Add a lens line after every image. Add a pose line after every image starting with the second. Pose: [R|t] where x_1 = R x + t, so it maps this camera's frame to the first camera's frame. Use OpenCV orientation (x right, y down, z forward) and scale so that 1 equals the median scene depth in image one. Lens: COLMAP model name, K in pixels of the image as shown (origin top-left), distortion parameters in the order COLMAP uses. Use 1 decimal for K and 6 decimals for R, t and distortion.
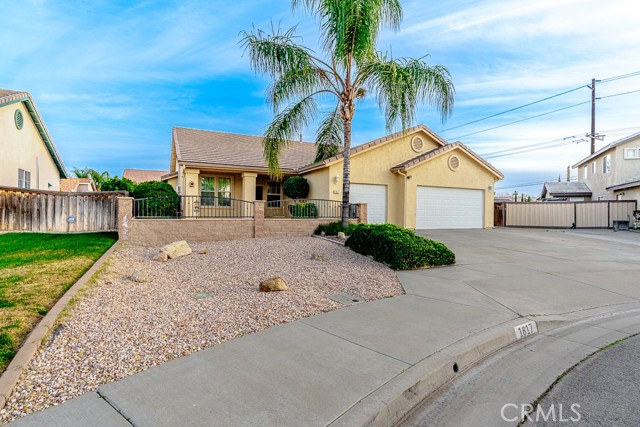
lens RADIAL K [[298.7, 0, 321.9], [0, 298.7, 211.2], [0, 0, 1]] dist [-0.001697, 0.000318]
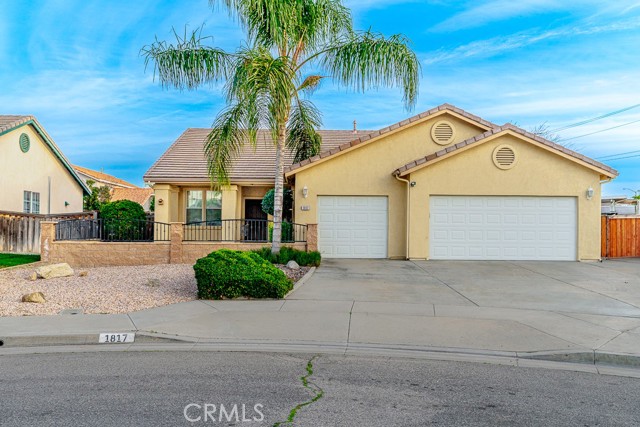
lens RADIAL K [[487.4, 0, 319.3], [0, 487.4, 214.3], [0, 0, 1]] dist [0.014304, 0.002325]
pose [[0.918378, -0.013725, -0.395467, 0.564375], [0.003096, 0.999617, -0.027501, -0.012867], [0.395693, 0.024032, 0.918068, -0.132601]]
